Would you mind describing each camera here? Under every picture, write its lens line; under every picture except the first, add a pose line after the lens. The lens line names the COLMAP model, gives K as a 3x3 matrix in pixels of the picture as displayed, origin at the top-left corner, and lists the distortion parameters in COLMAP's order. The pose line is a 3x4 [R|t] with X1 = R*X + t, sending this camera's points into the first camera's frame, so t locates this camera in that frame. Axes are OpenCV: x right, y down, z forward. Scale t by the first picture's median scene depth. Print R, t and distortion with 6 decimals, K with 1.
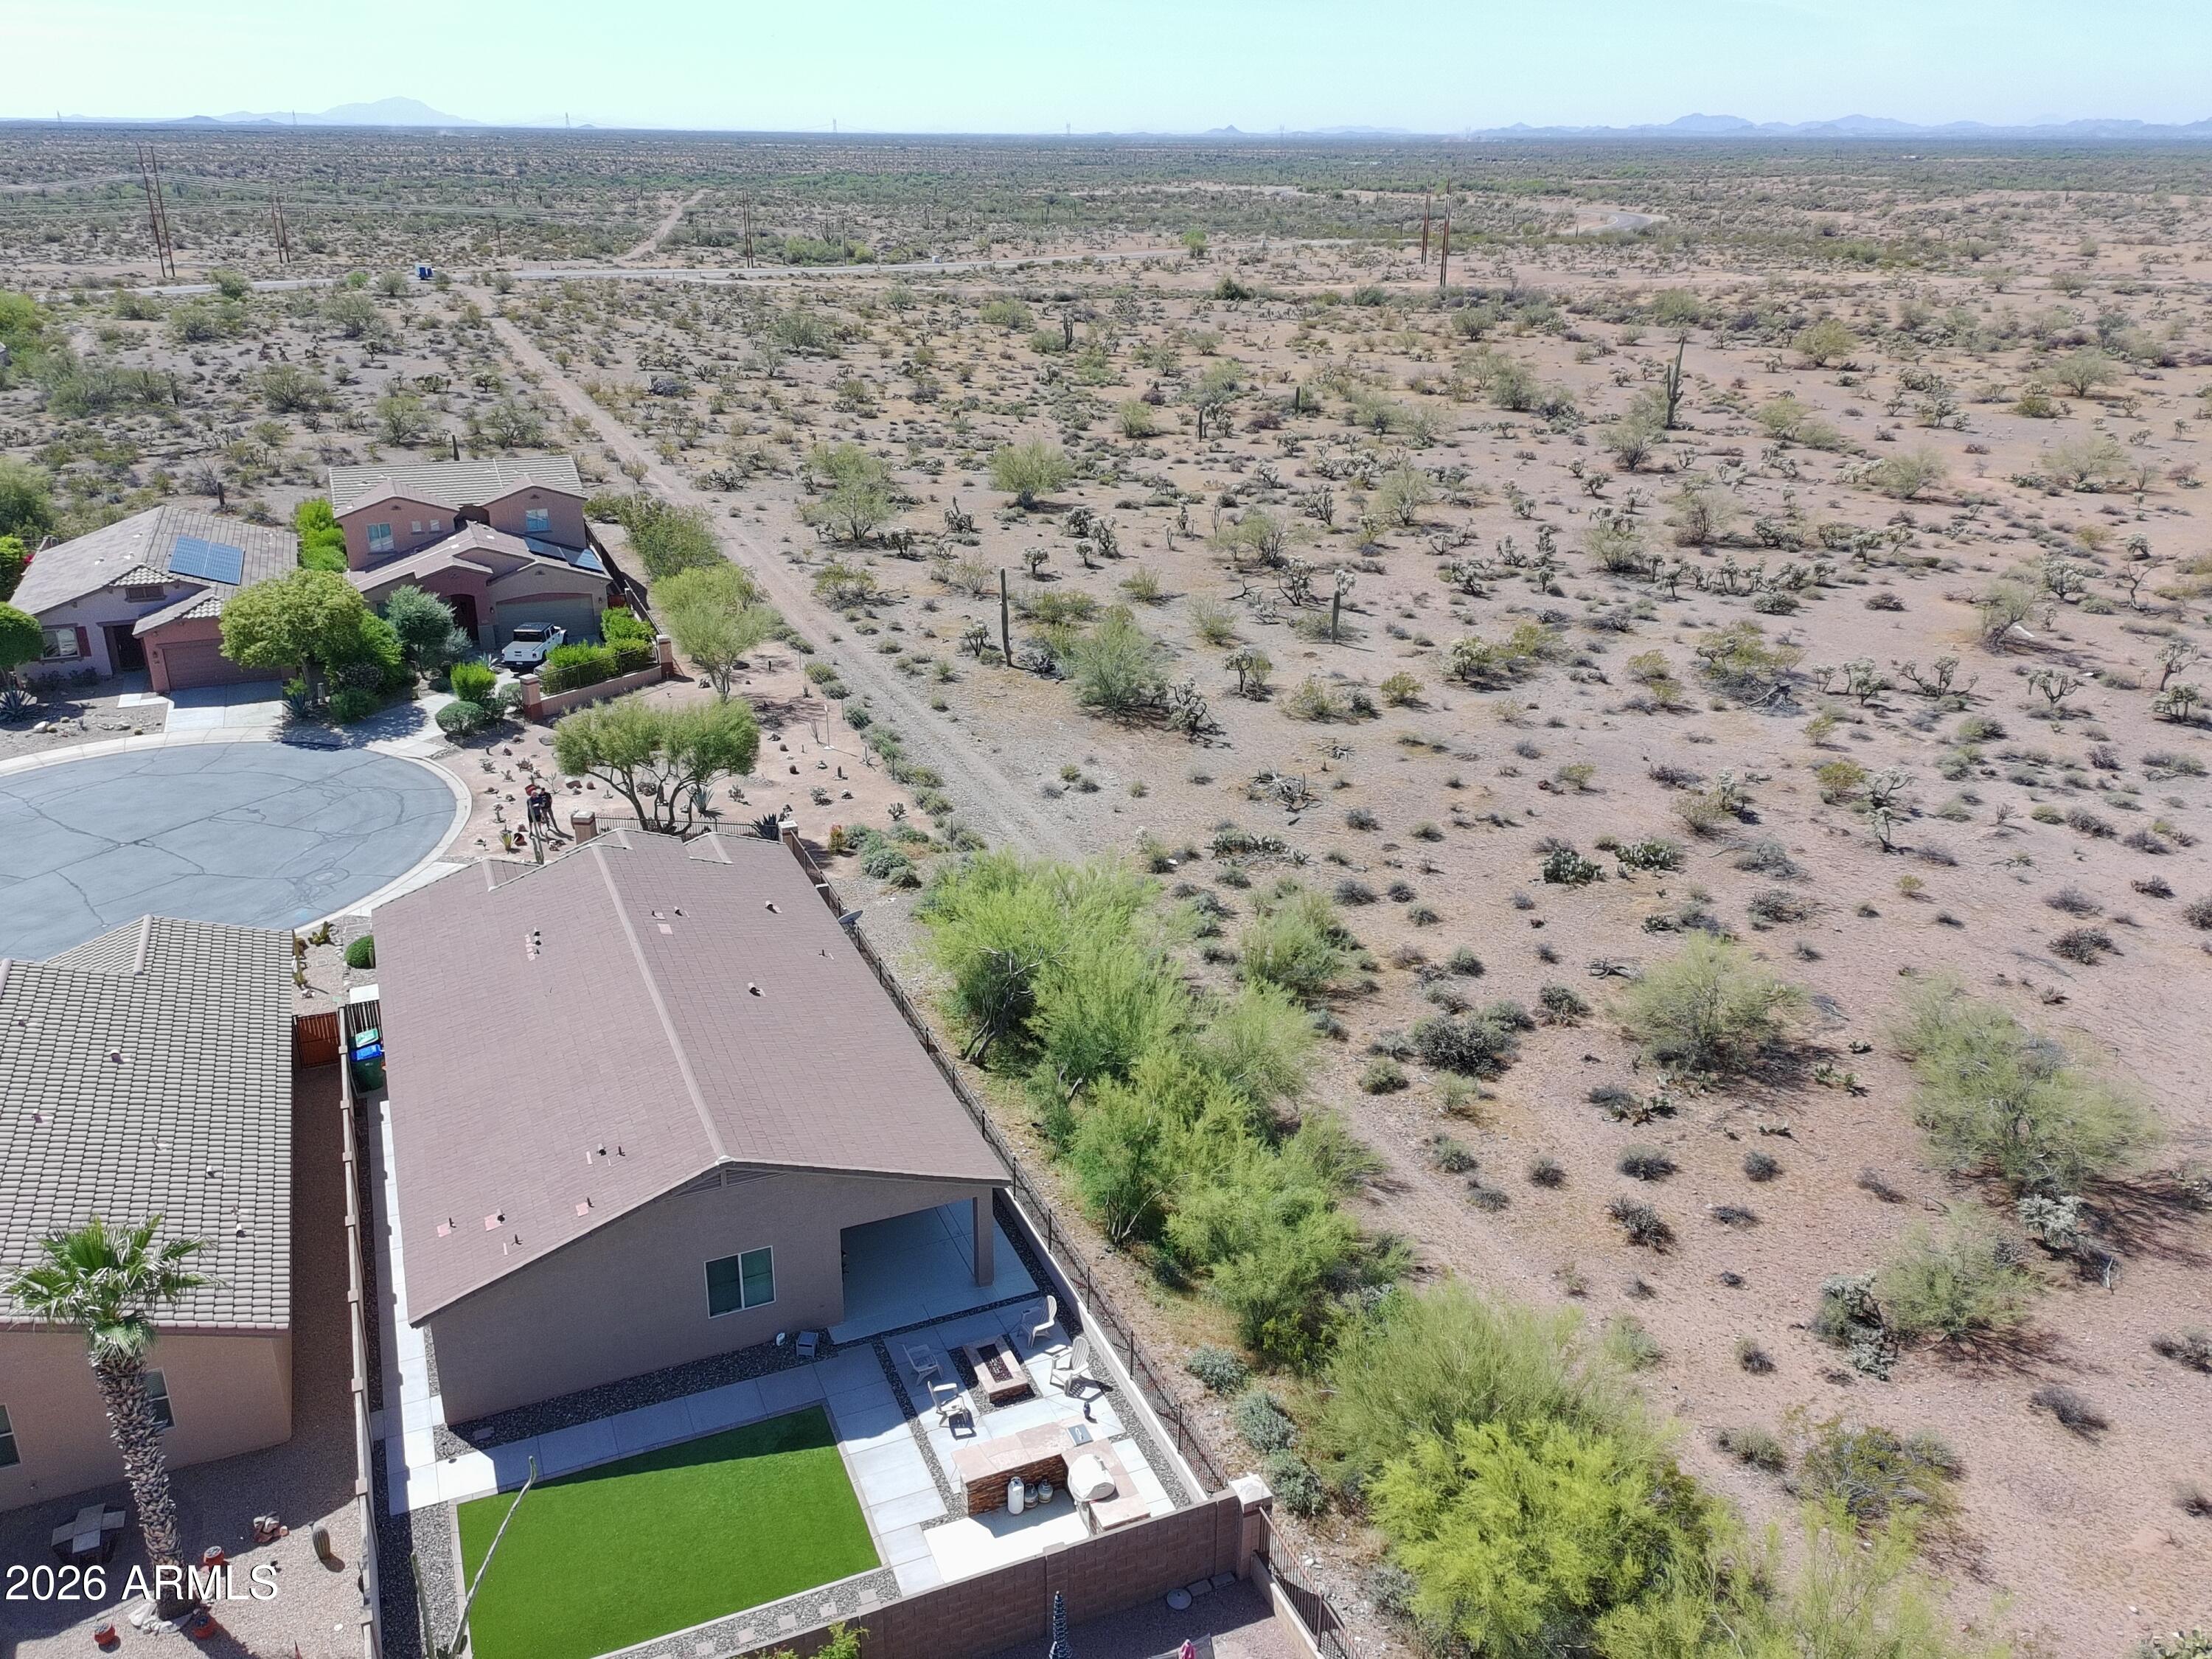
lens RADIAL K [[1757.0, 0, 1107.1], [0, 1757.0, 833.1], [0, 0, 1]] dist [0.073130, -0.002915]
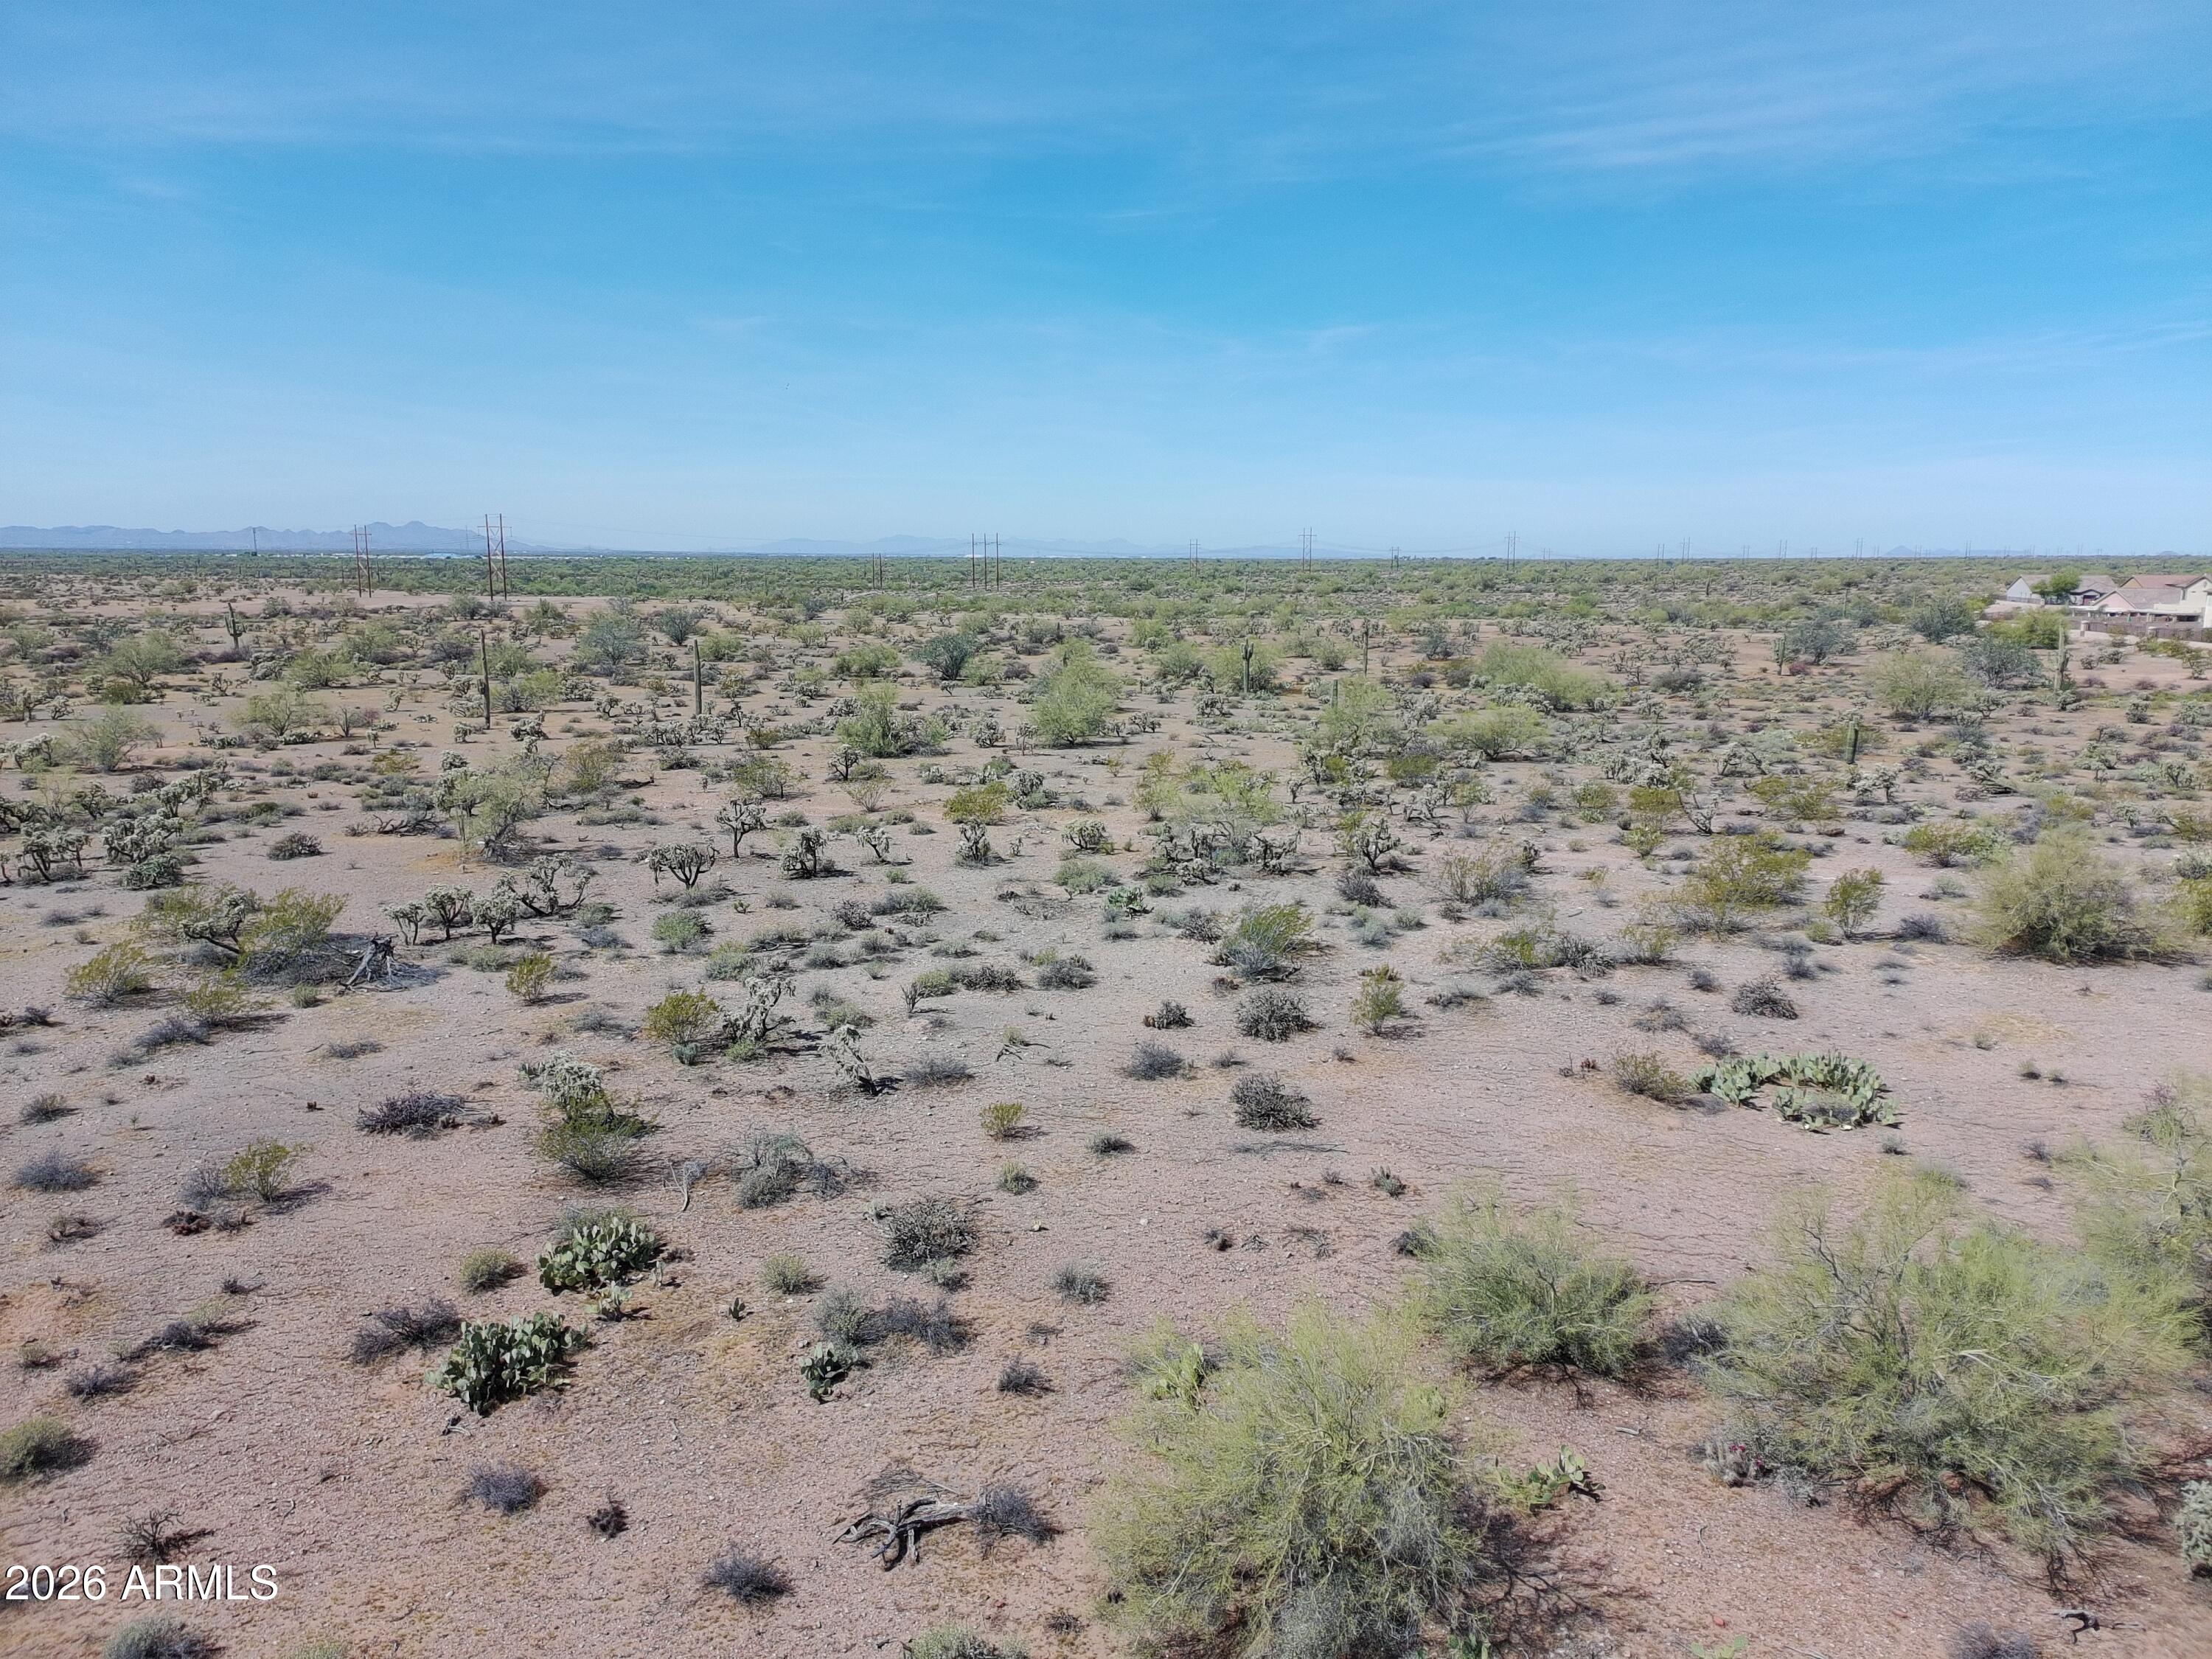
lens RADIAL K [[1622.8, 0, 1106.0], [0, 1622.8, 829.5], [0, 0, 1]] dist [0.082842, -0.074986]
pose [[0.439088, -0.160235, 0.884040, 0.003488], [0.332433, 0.943109, 0.005827, -0.070448], [-0.834680, 0.291326, 0.467375, 0.910084]]
